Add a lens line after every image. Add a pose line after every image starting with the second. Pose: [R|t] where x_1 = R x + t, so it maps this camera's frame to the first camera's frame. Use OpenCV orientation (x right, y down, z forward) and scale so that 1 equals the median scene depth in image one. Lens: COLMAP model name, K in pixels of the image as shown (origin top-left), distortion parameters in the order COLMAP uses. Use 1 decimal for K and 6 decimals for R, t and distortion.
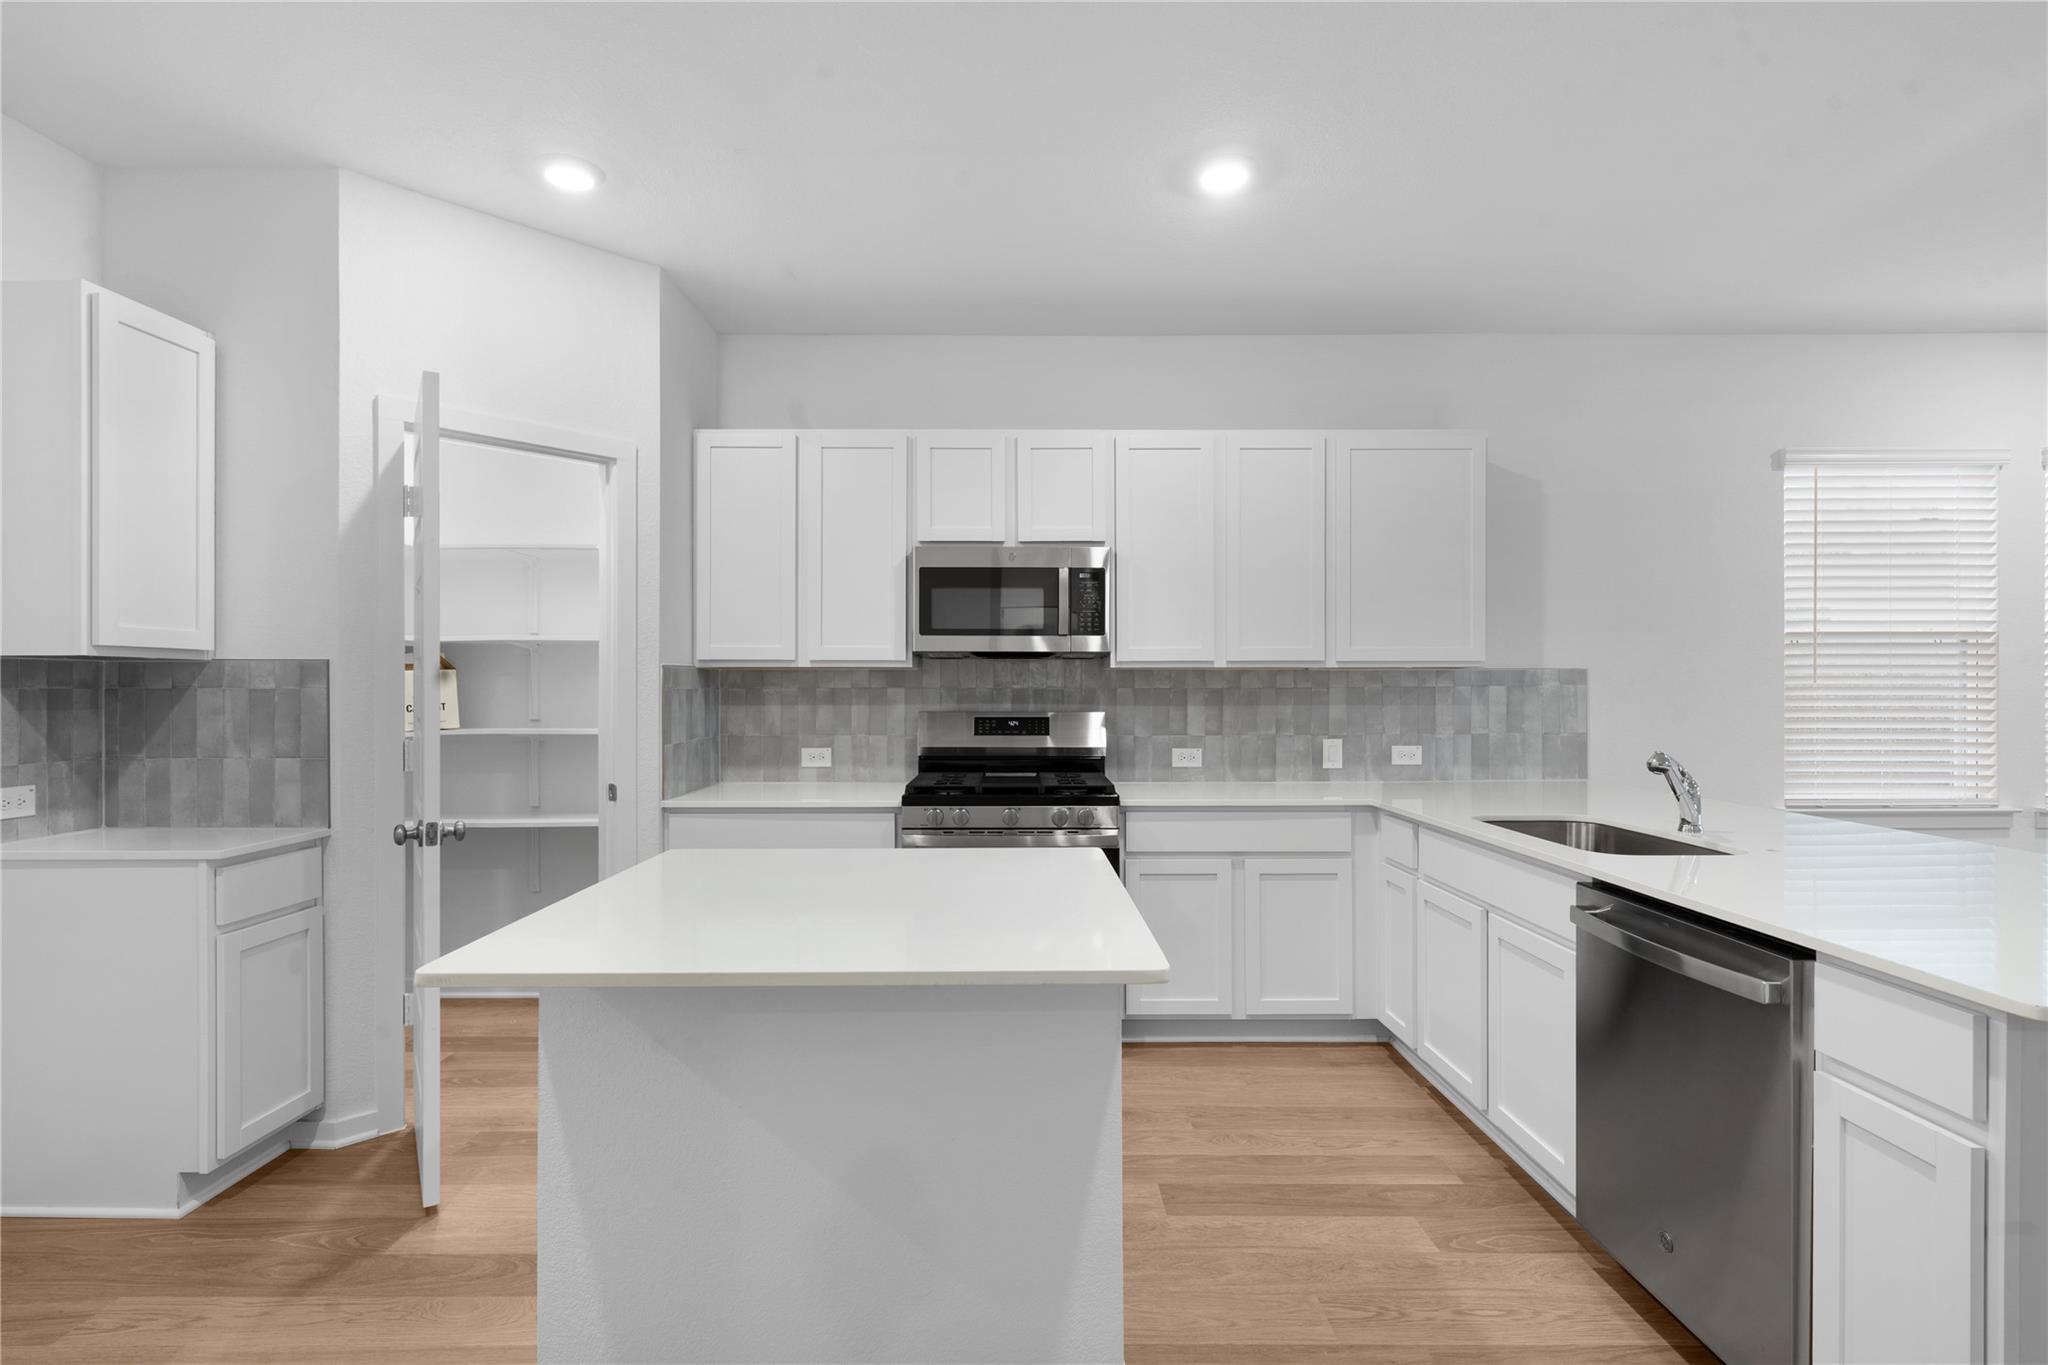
lens RADIAL K [[989.0, 0, 1017.9], [0, 989.0, 691.8], [0, 0, 1]] dist [0.007582, -0.000975]
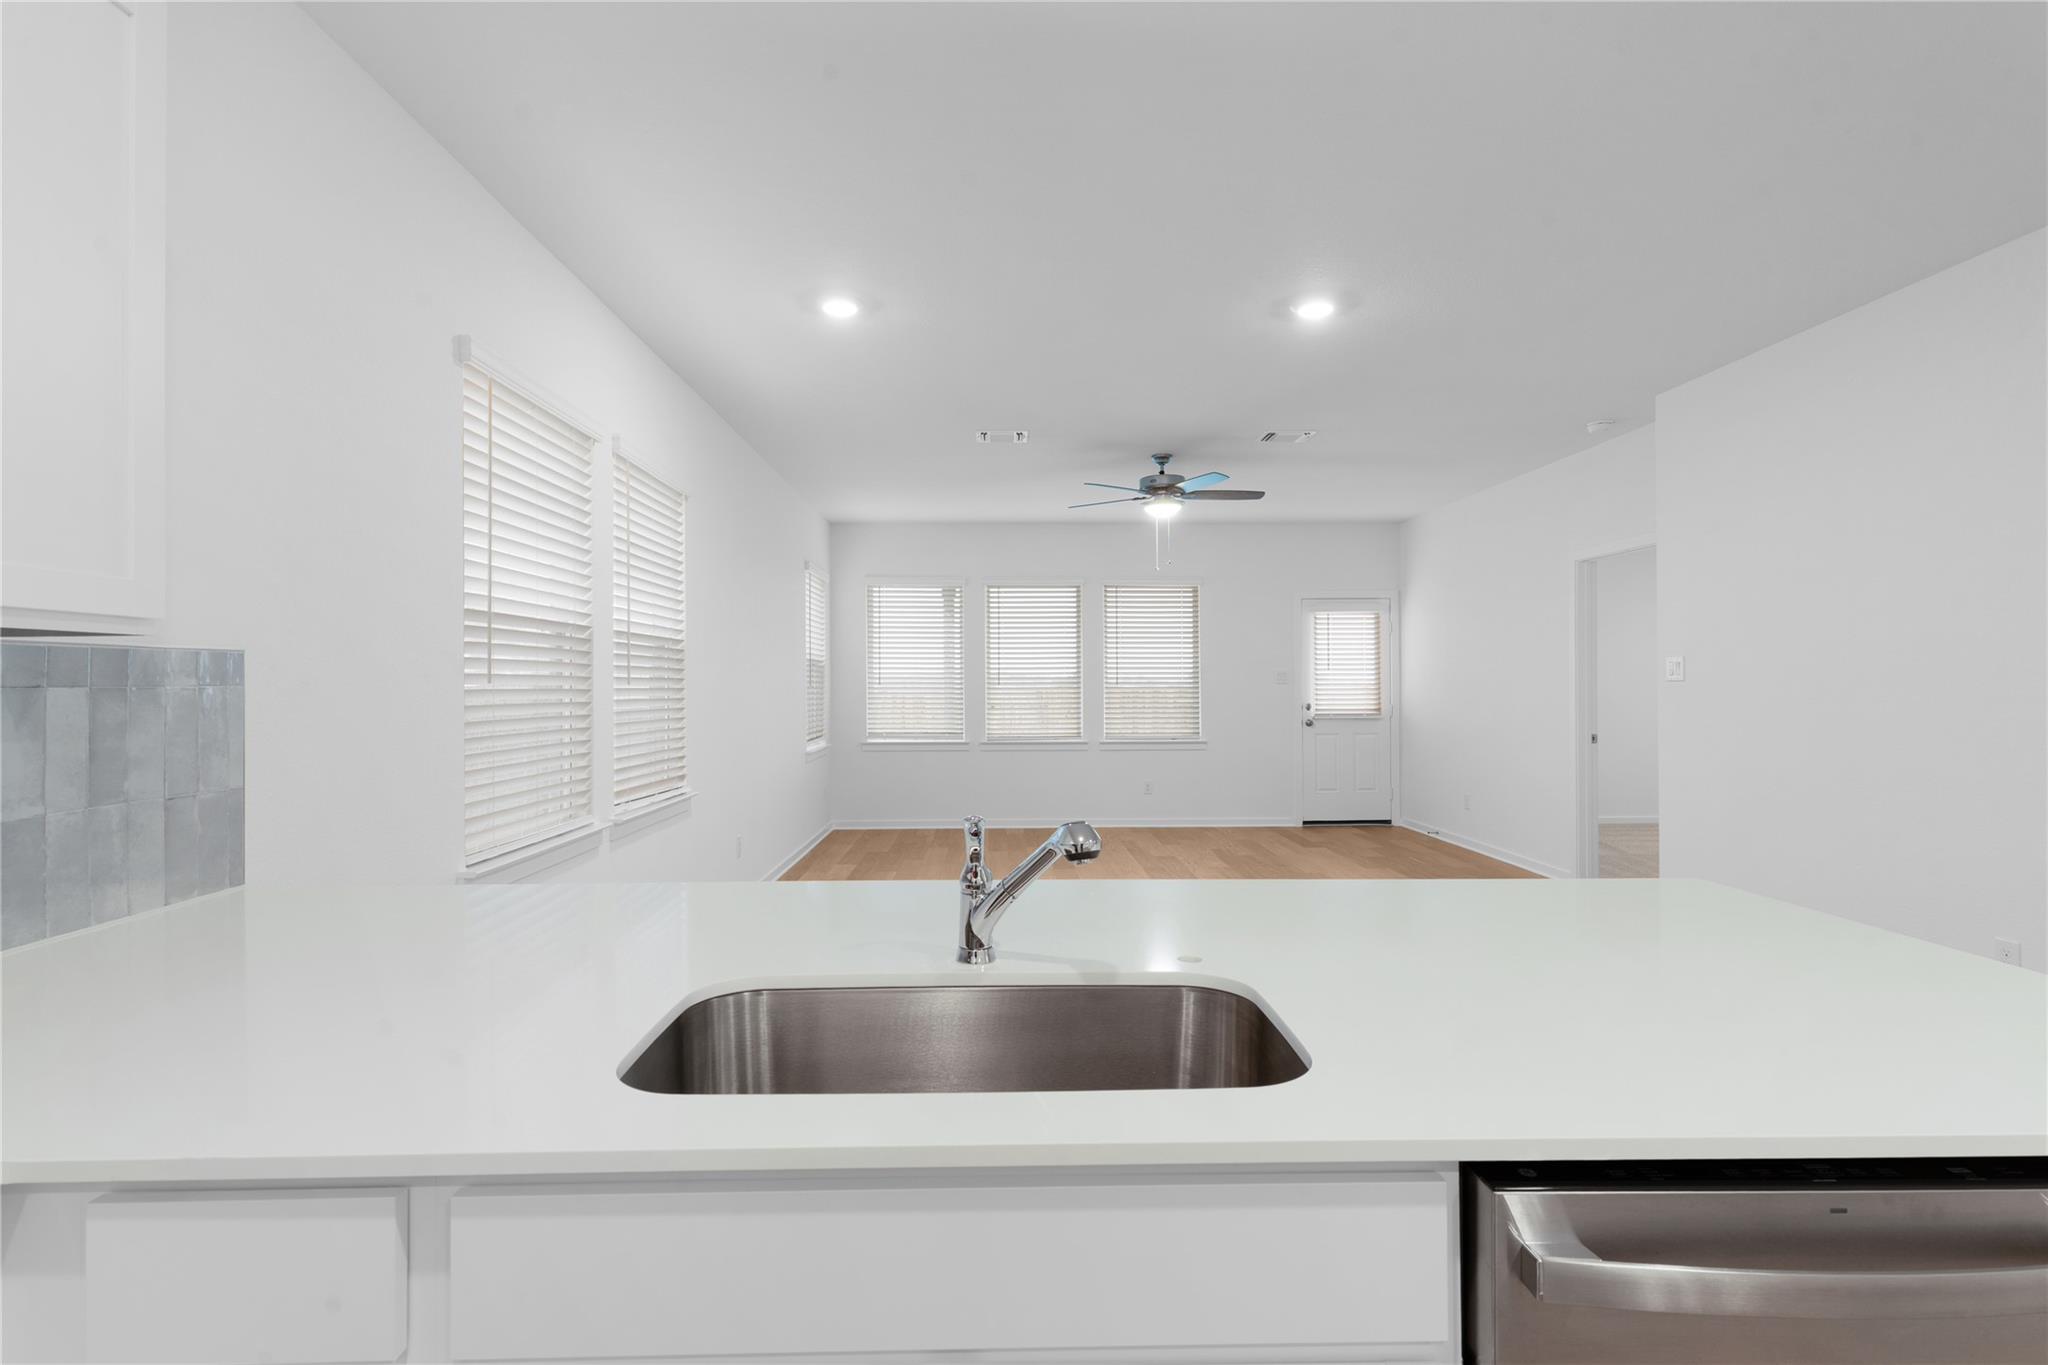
lens RADIAL K [[989.0, 0, 1017.8], [0, 989.0, 681.7], [0, 0, 1]] dist [0.007582, -0.000975]
pose [[-0.016980, 0.005670, 0.999840, 0.092386], [0.008746, 0.999947, -0.005523, -0.003100], [-0.999818, 0.008651, -0.017029, 0.639022]]
